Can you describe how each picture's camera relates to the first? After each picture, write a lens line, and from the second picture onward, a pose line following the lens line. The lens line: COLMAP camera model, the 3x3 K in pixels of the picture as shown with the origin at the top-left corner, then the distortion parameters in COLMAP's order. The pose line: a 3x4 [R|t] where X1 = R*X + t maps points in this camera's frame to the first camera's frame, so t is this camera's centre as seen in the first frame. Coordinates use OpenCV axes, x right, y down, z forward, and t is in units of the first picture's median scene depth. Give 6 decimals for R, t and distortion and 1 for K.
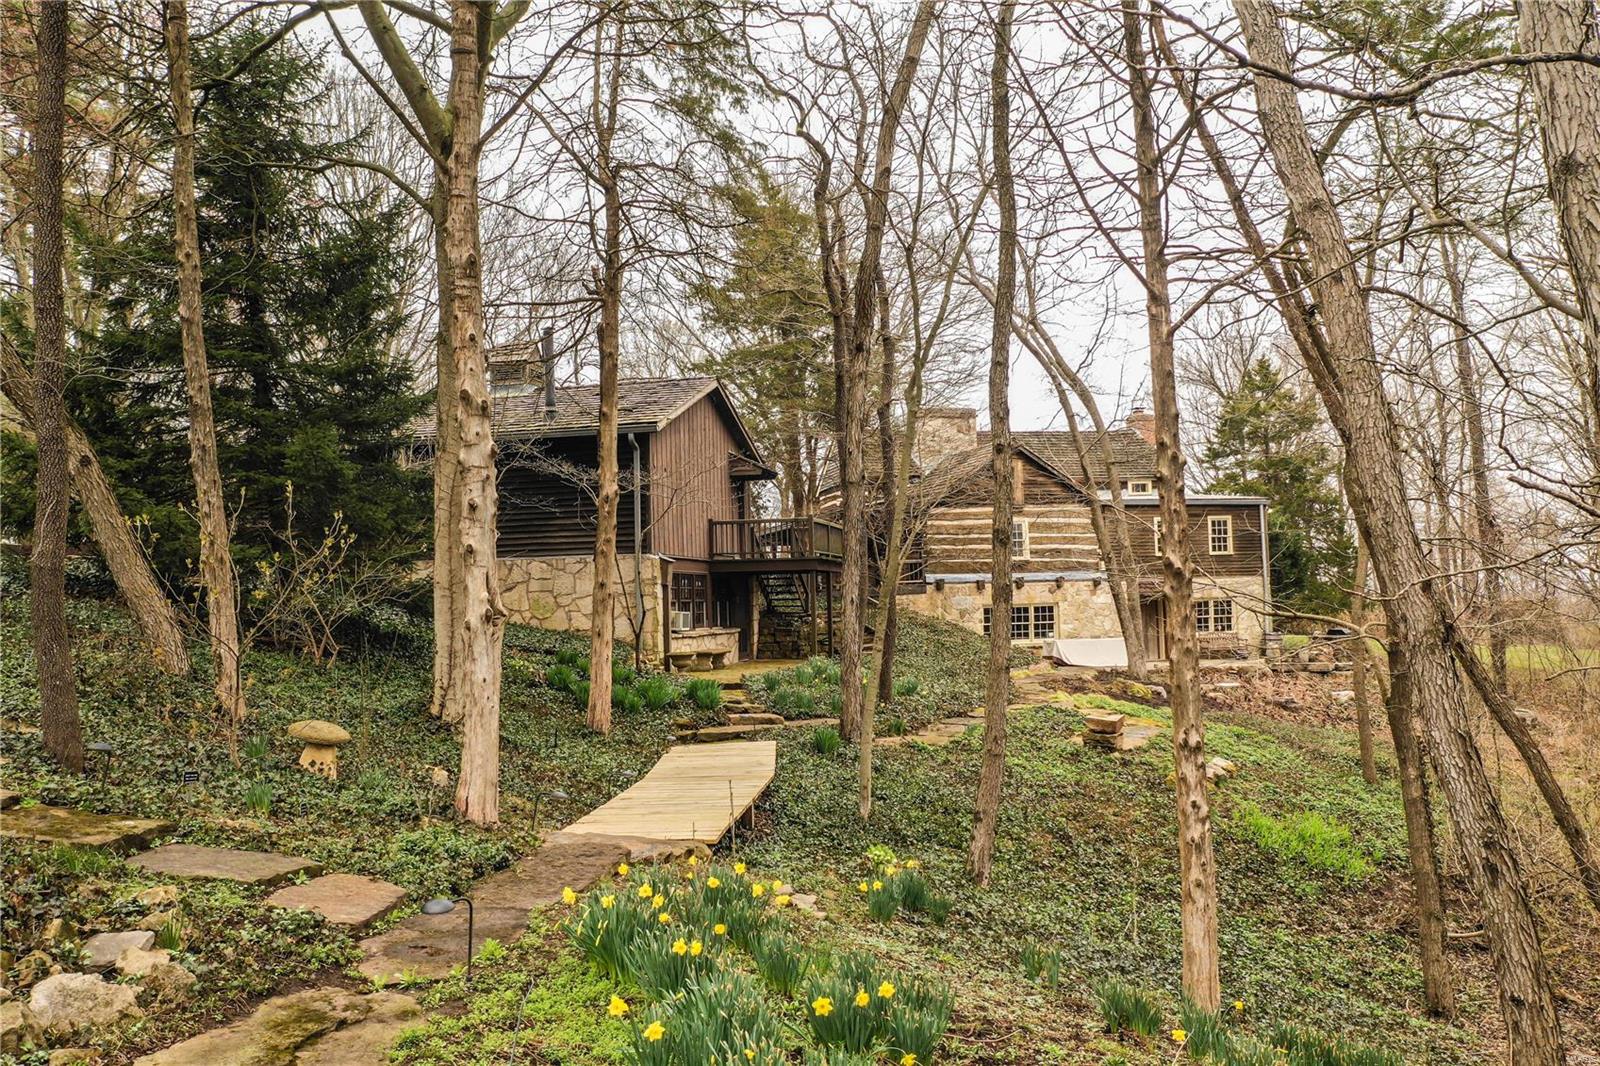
lens RADIAL K [[1271.5, 0, 798.9], [0, 1271.5, 539.9], [0, 0, 1]] dist [-0.002856, 0.001672]
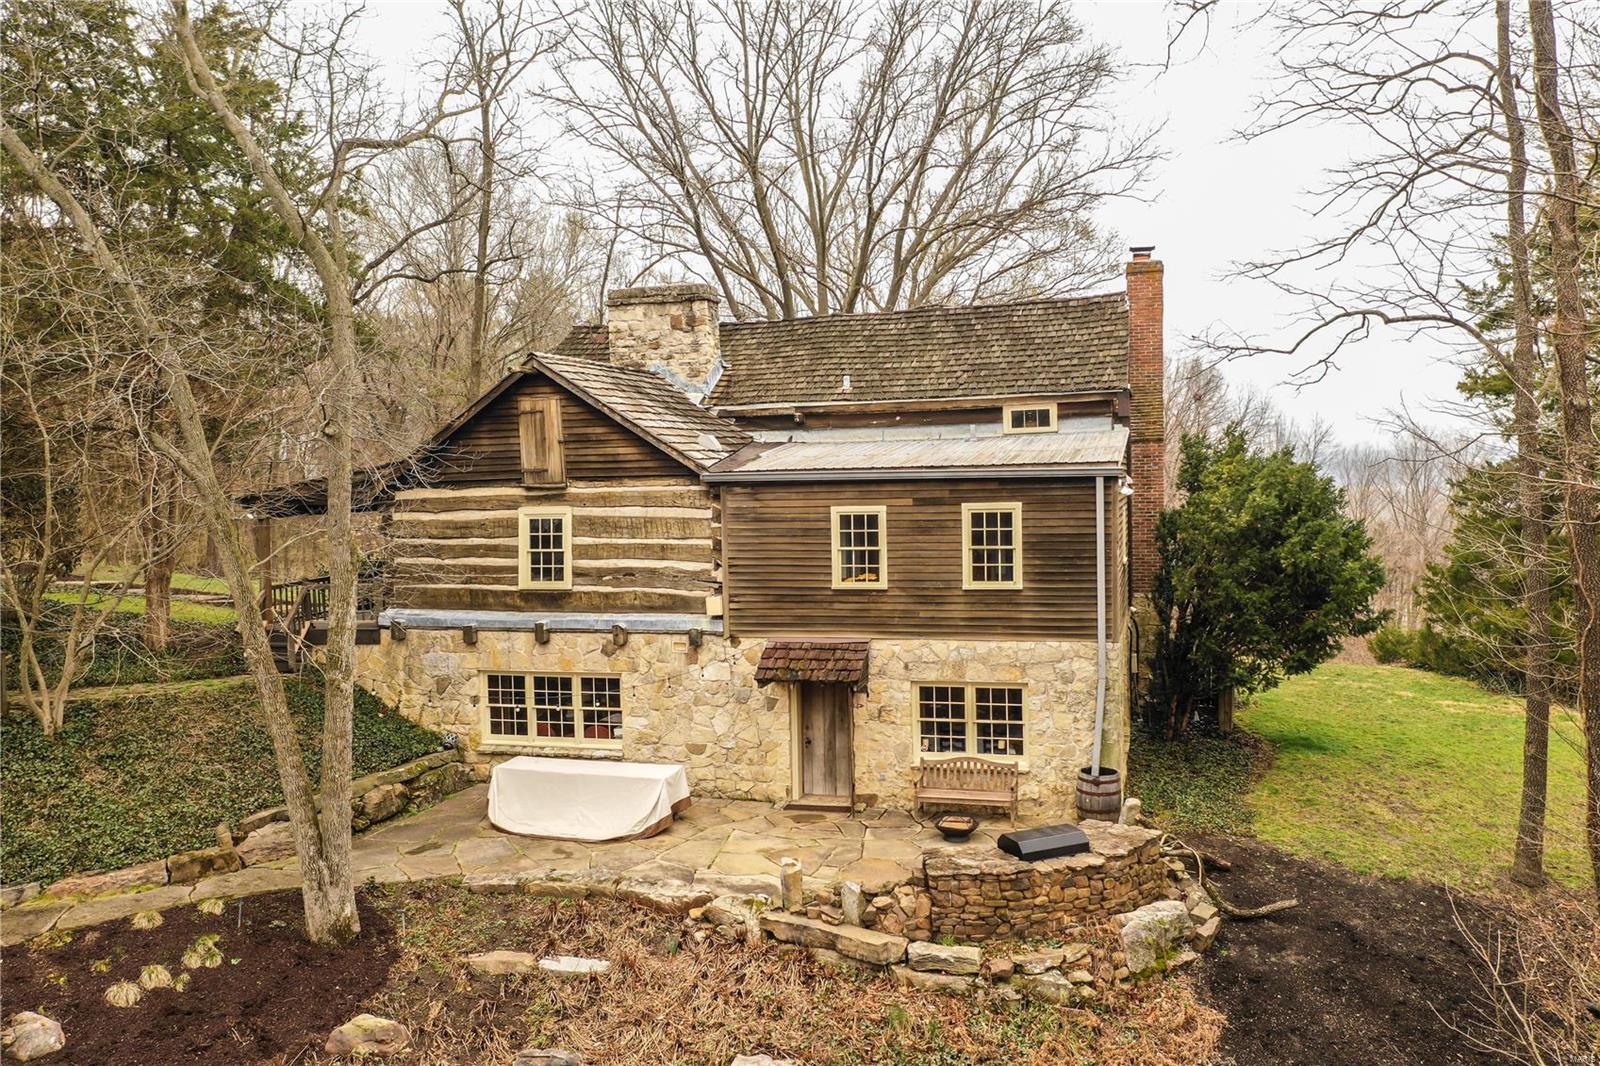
lens RADIAL K [[1271.5, 0, 798.9], [0, 1271.5, 539.9], [0, 0, 1]] dist [-0.002856, 0.001672]
pose [[0.848024, 0.039656, -0.528472, 0.531241], [0.022628, 0.993578, 0.110866, -0.059352], [0.529474, -0.105975, 0.841681, 0.610789]]
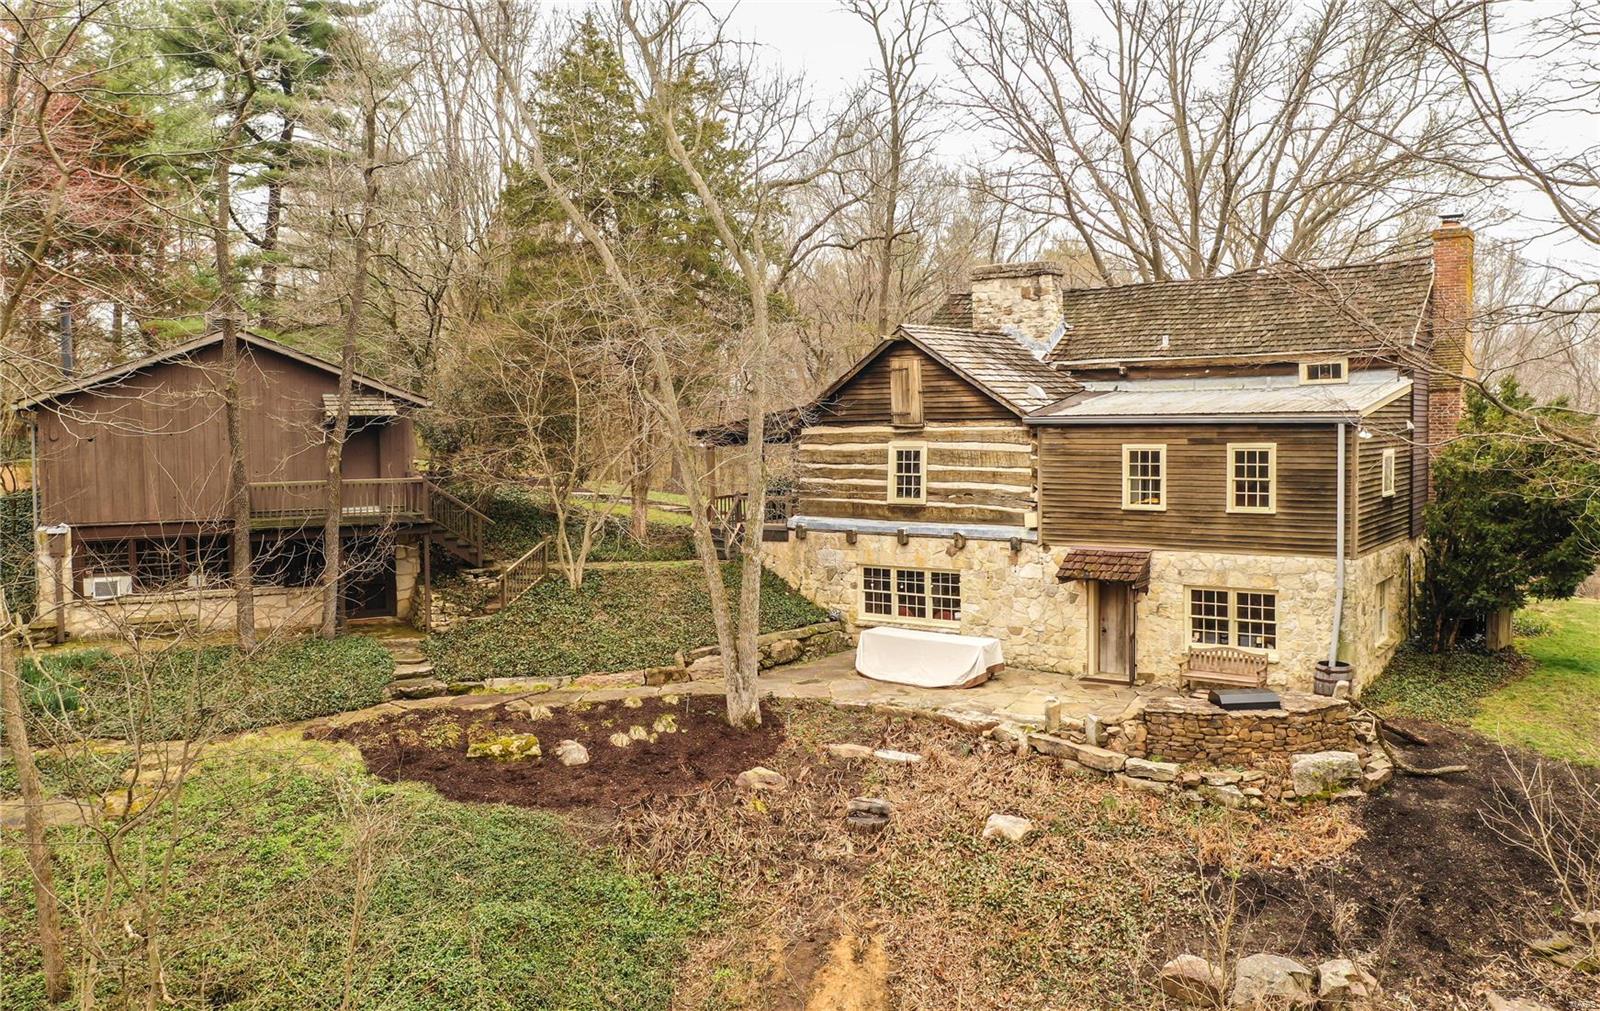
lens RADIAL K [[1281.9, 0, 797.9], [0, 1281.9, 481.4], [0, 0, 1]] dist [-0.004521, 0.000839]
pose [[0.624886, 0.060068, -0.778401, 0.669359], [0.034080, 0.993987, 0.104062, -0.069925], [0.779971, -0.091555, 0.619082, 0.519545]]
